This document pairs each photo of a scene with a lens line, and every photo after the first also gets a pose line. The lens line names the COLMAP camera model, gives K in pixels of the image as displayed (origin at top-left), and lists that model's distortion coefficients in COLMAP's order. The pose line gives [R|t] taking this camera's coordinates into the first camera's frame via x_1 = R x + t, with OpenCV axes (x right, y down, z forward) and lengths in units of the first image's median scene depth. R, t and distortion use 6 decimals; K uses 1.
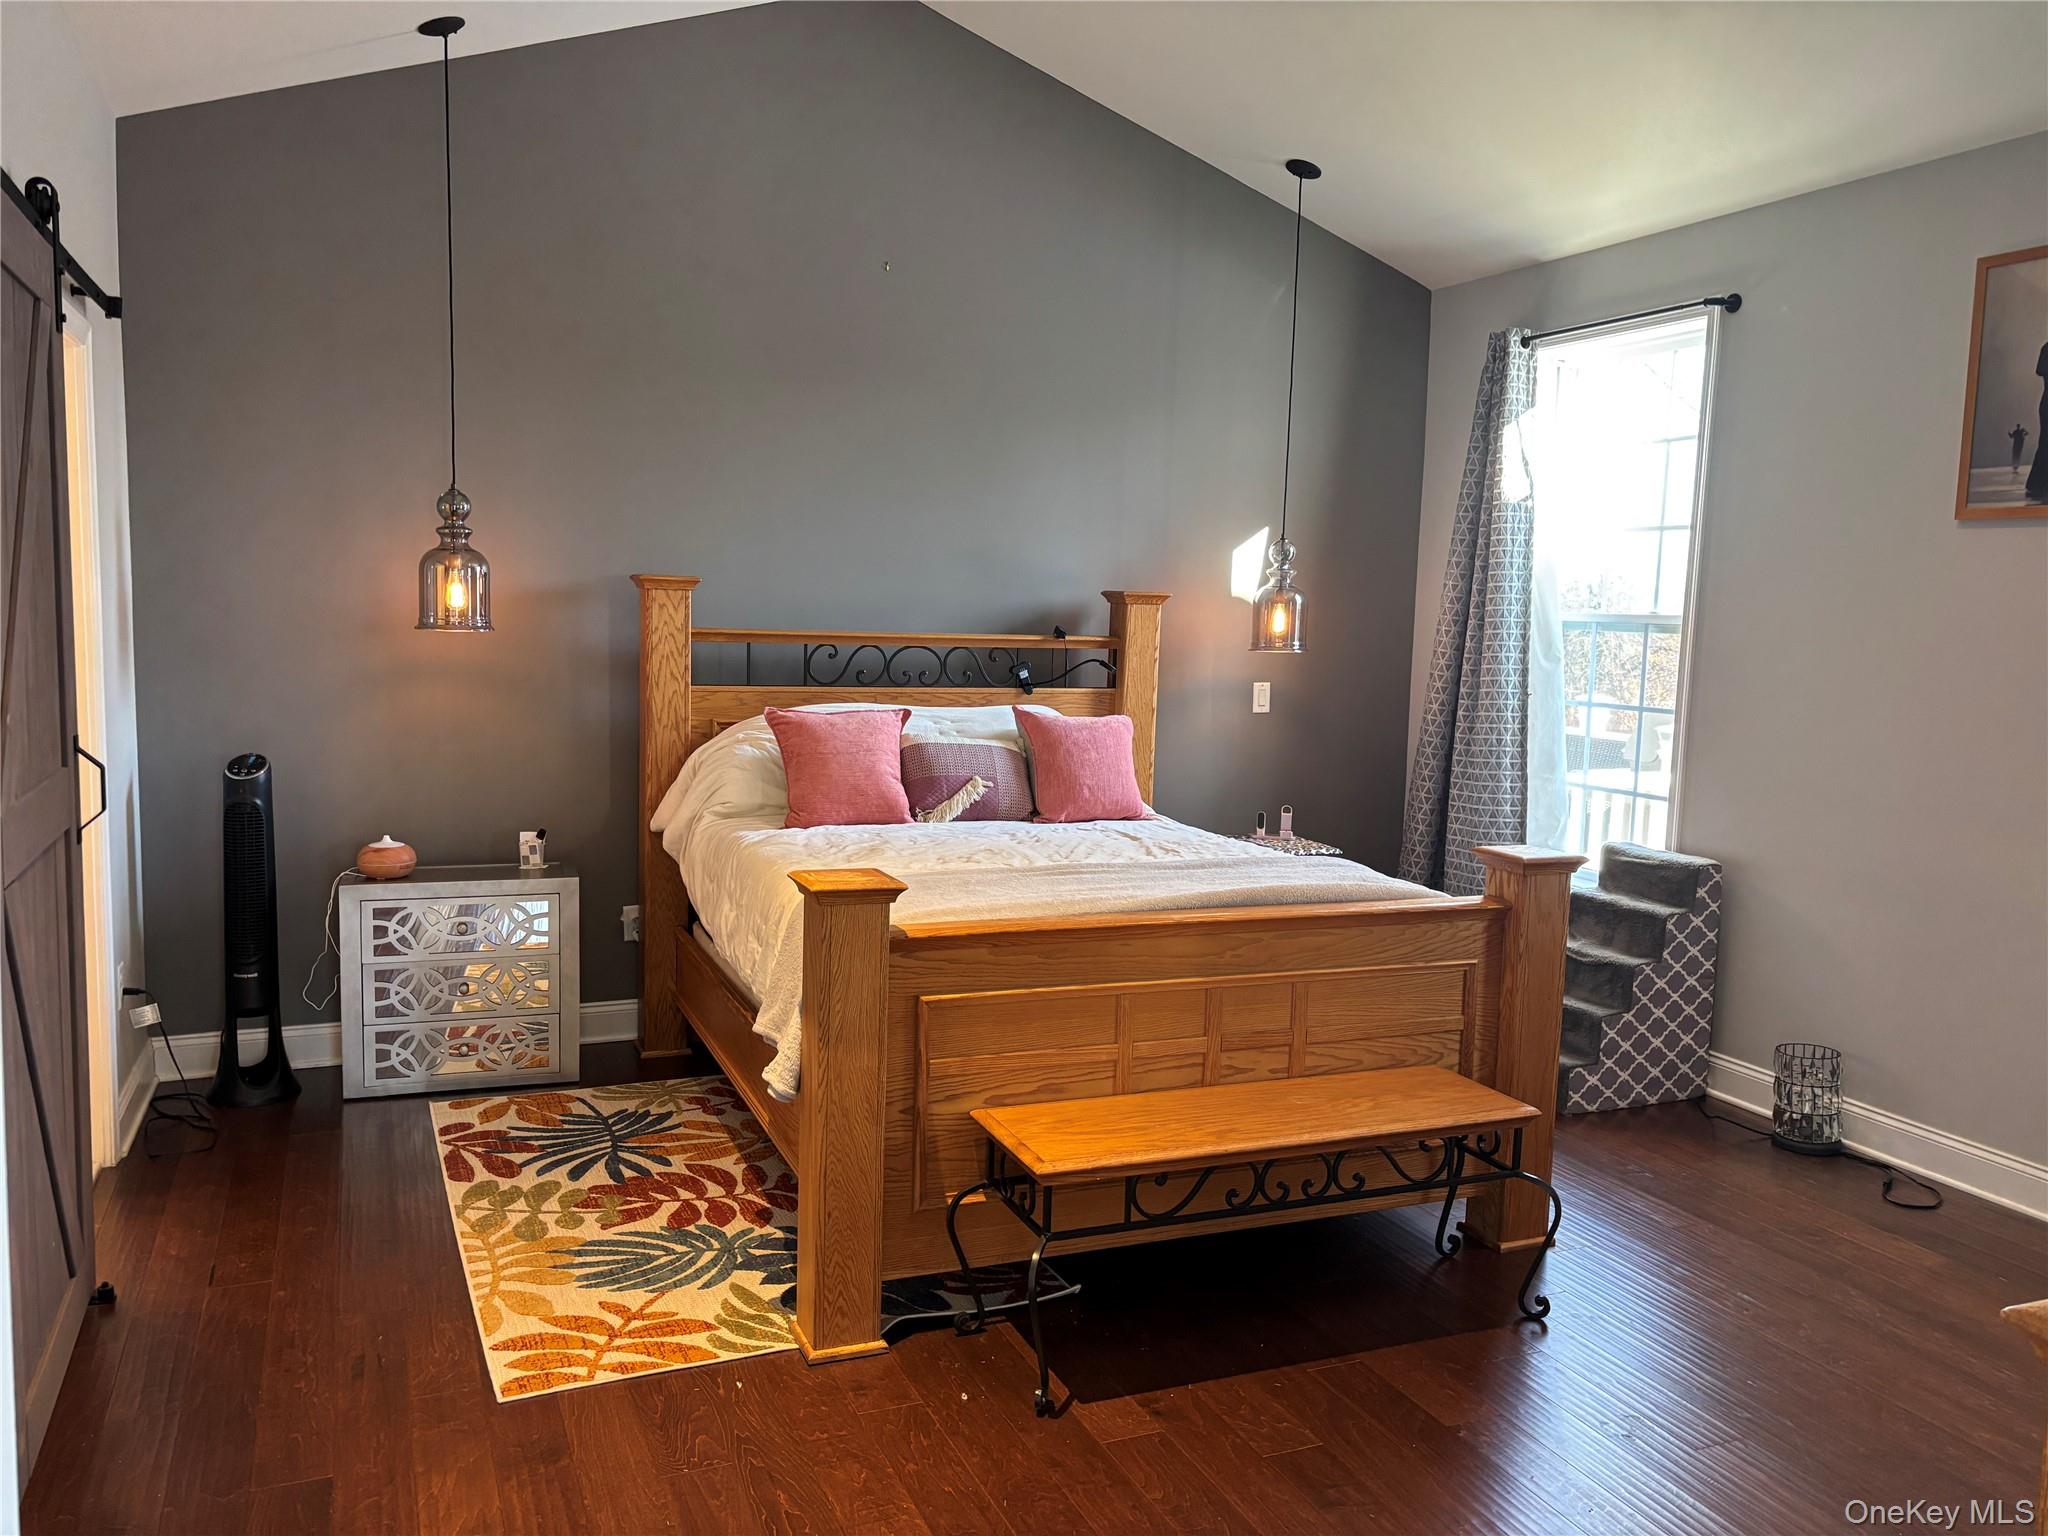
lens RADIAL K [[1529.8, 0, 1024.0], [0, 1529.8, 768.0], [0, 0, 1]] dist [0.003186, 0.000185]
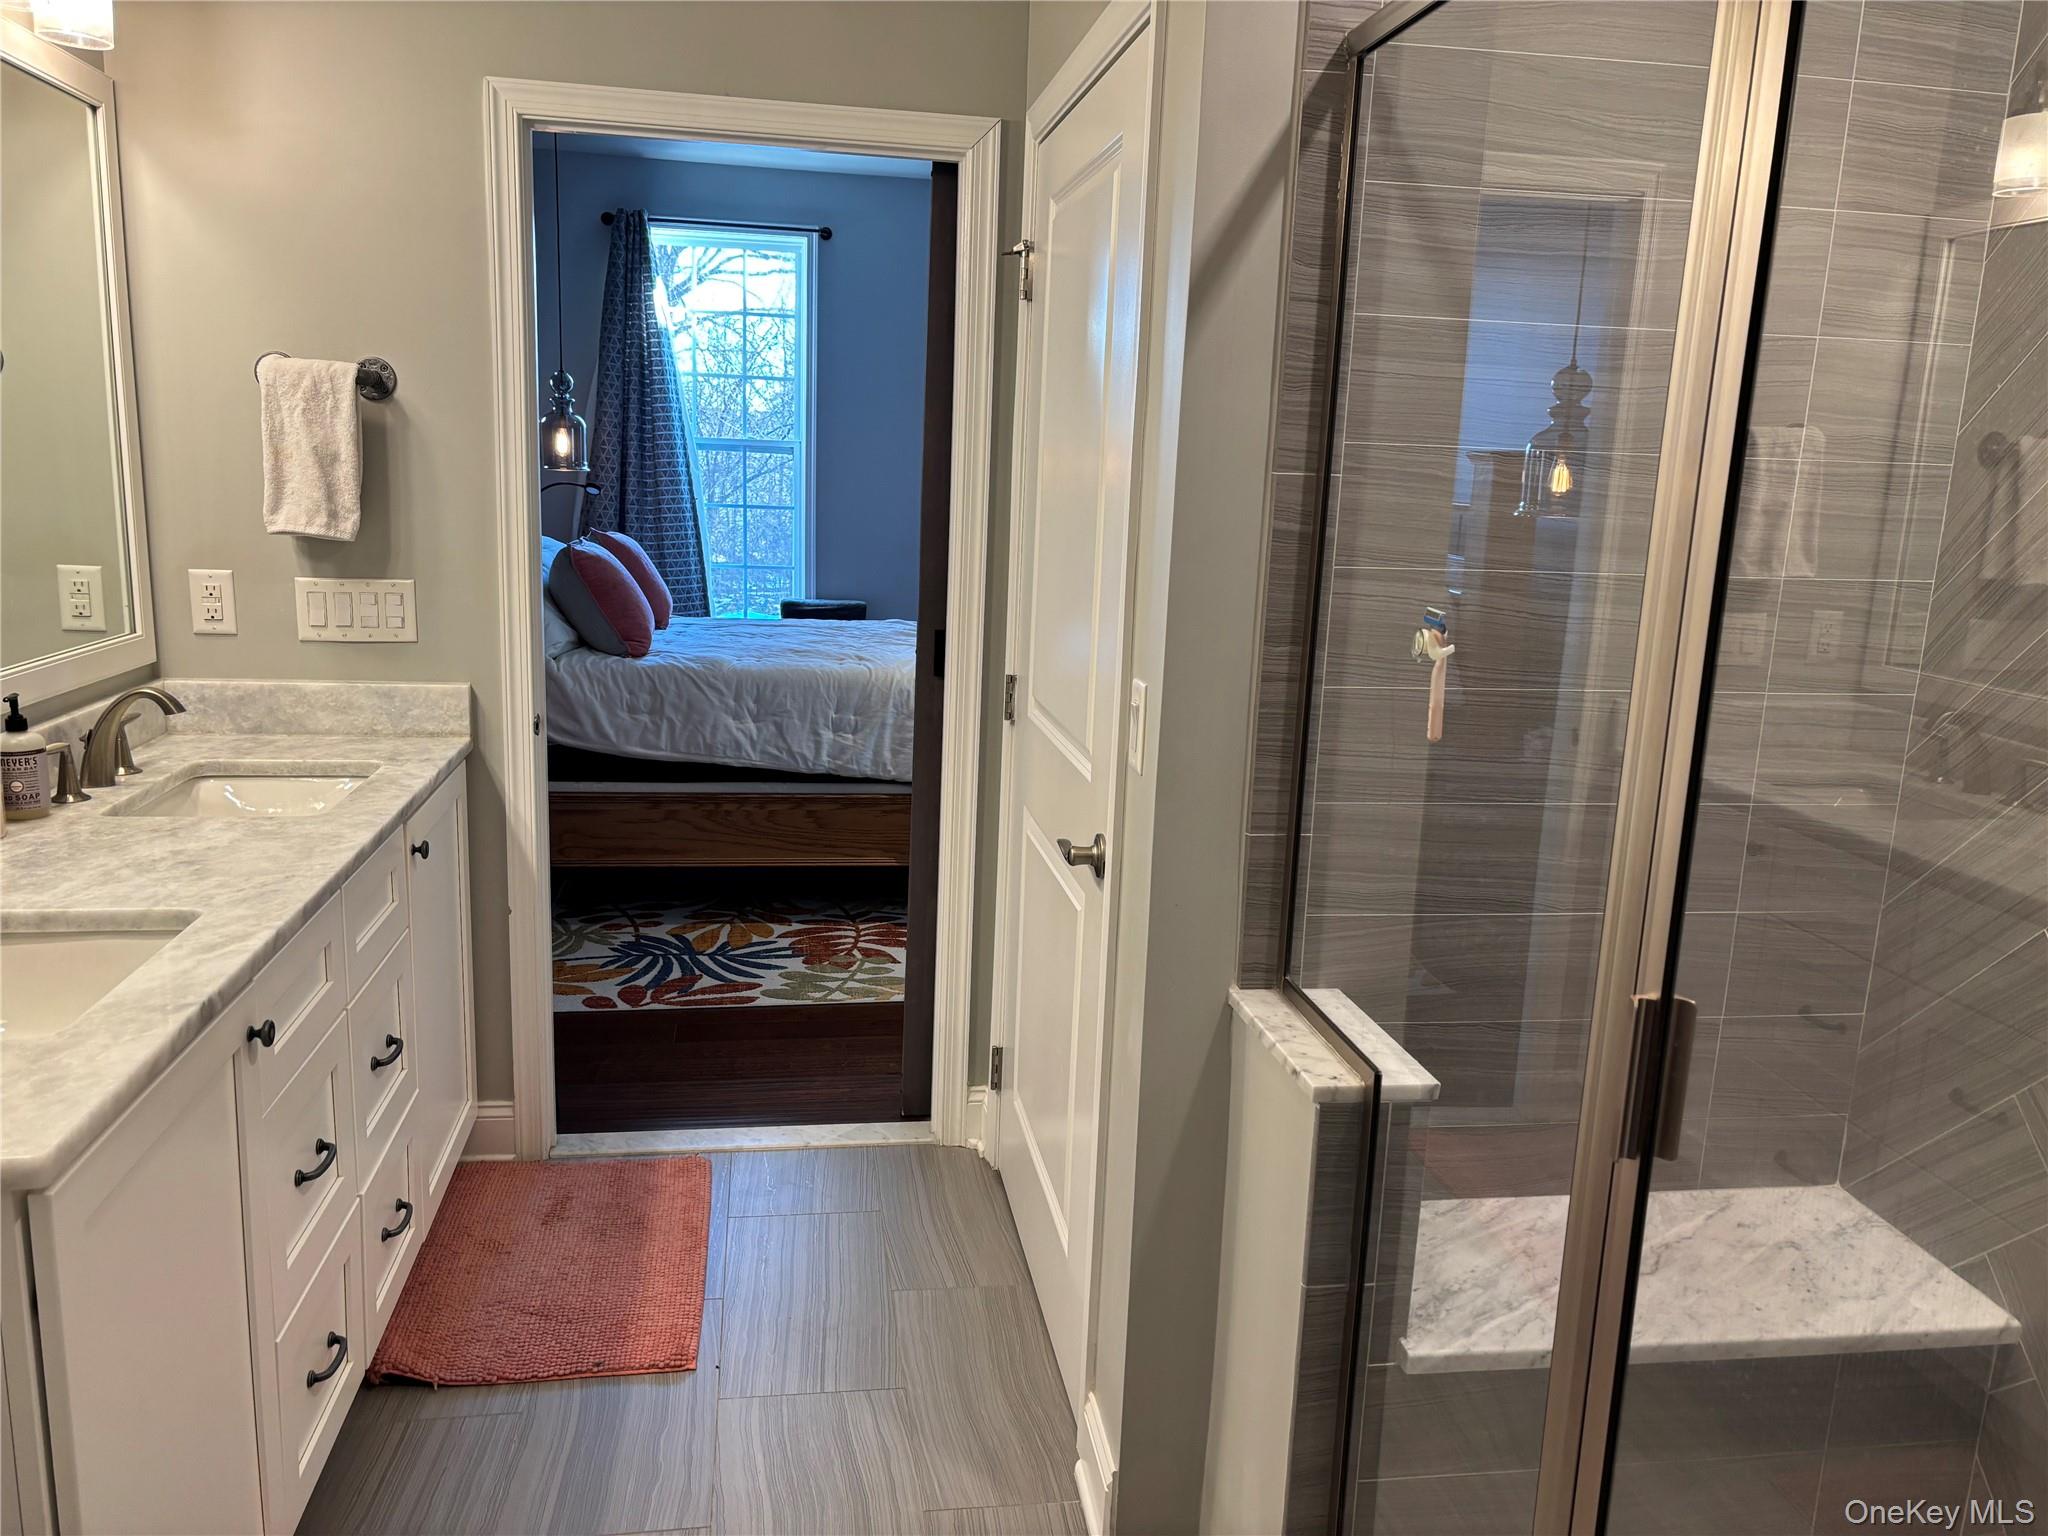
lens RADIAL K [[1529.8, 0, 1024.0], [0, 1529.8, 768.0], [0, 0, 1]] dist [0.003186, 0.000185]
pose [[0.249714, -0.210781, 0.945100, -1.252354], [0.075575, 0.977286, 0.197990, -0.082949], [-0.965366, 0.021985, 0.259972, 0.518247]]
